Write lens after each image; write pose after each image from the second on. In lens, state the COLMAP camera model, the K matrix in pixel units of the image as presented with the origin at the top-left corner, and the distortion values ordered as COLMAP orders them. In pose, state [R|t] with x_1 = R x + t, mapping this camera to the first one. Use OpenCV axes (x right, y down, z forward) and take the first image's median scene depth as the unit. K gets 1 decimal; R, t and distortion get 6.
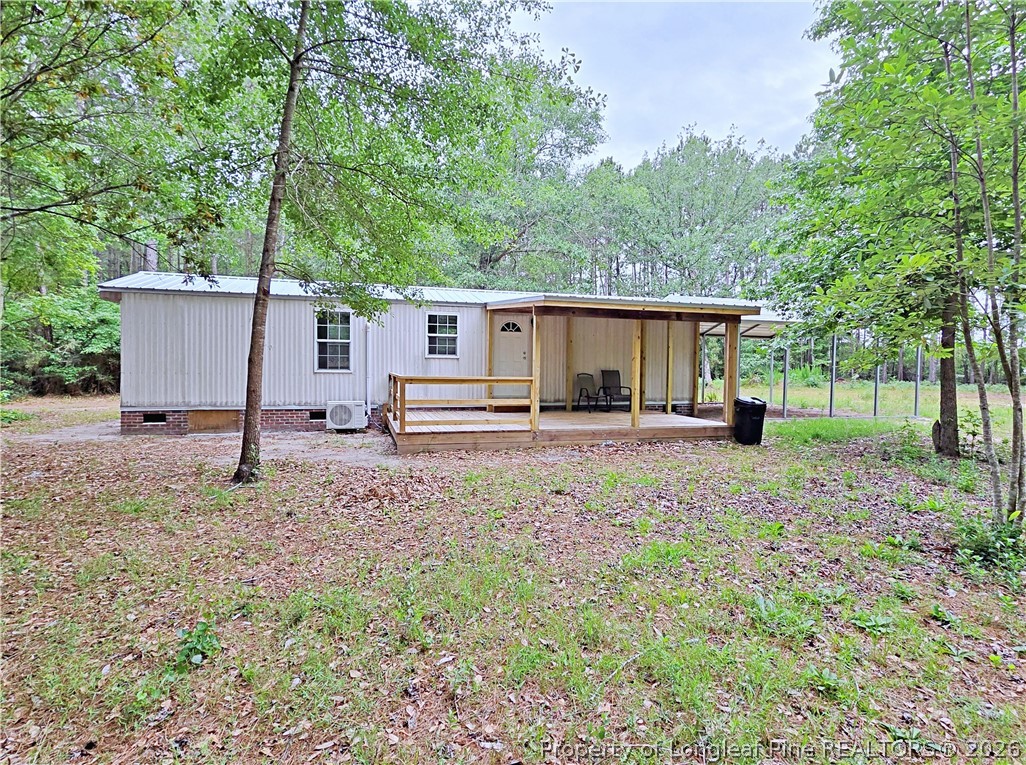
lens RADIAL K [[526.0, 0, 513.0], [0, 526.0, 382.1], [0, 0, 1]] dist [0.003883, -0.003488]
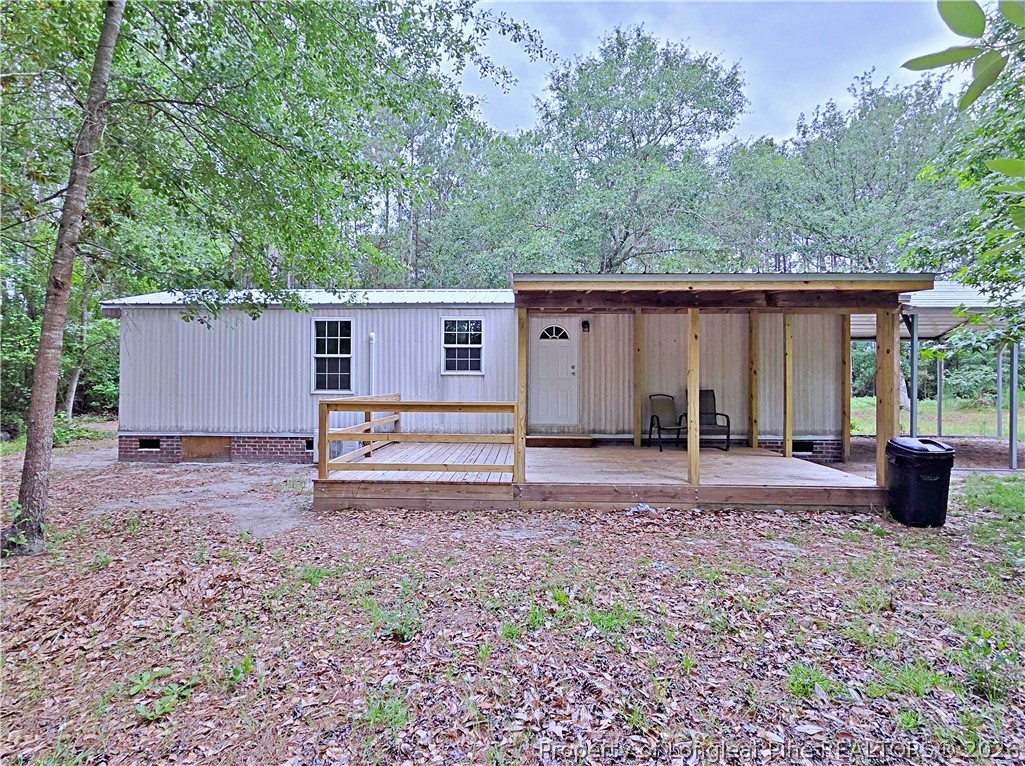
lens RADIAL K [[525.4, 0, 511.7], [0, 525.4, 379.3], [0, 0, 1]] dist [0.003883, -0.003488]
pose [[0.950664, -0.009389, -0.310081, 0.197477], [-0.003147, 0.999199, -0.039904, -0.009078], [0.310207, 0.038911, 0.949872, 0.311530]]
